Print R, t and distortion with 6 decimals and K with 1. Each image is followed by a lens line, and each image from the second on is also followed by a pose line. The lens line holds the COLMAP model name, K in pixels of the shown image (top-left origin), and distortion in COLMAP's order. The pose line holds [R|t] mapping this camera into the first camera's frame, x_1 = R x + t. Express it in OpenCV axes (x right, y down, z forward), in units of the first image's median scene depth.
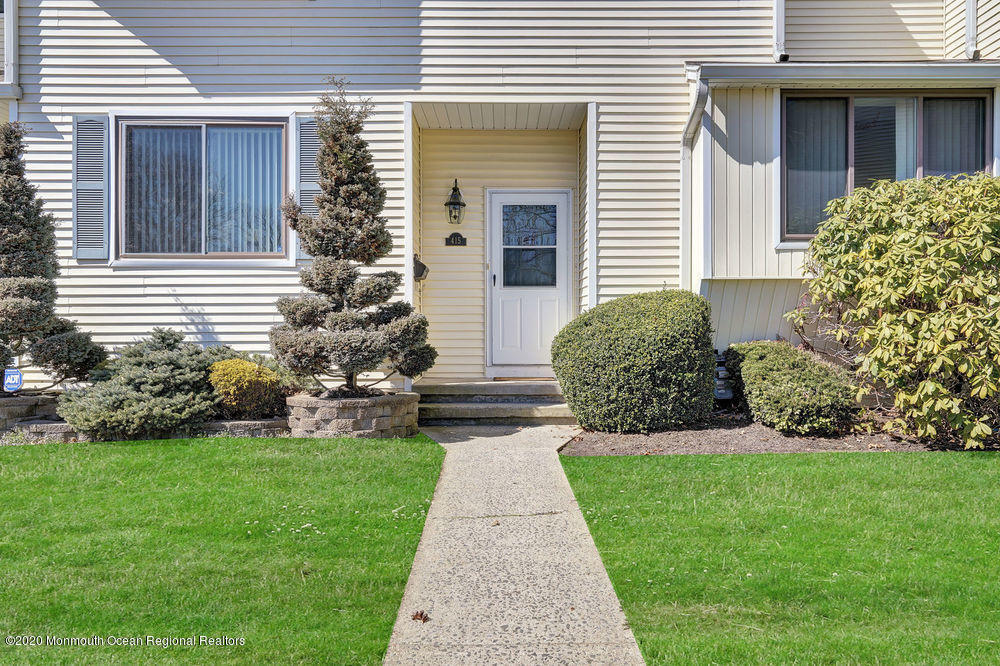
lens RADIAL K [[693.8, 0, 501.5], [0, 693.8, 329.8], [0, 0, 1]] dist [0.013274, -0.004050]
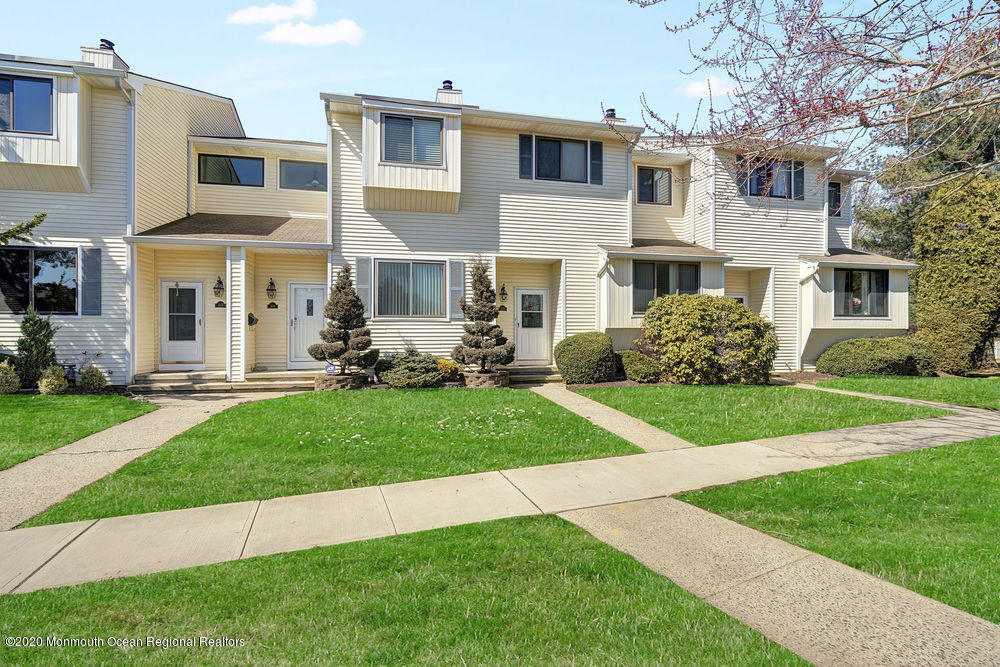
lens RADIAL K [[458.4, 0, 500.1], [0, 458.4, 336.7], [0, 0, 1]] dist [-0.001376, 0.000206]
pose [[0.978684, -0.000986, 0.205371, -0.558994], [0.000475, 0.999997, 0.002536, -0.049446], [-0.205373, -0.002385, 0.978681, -0.773476]]
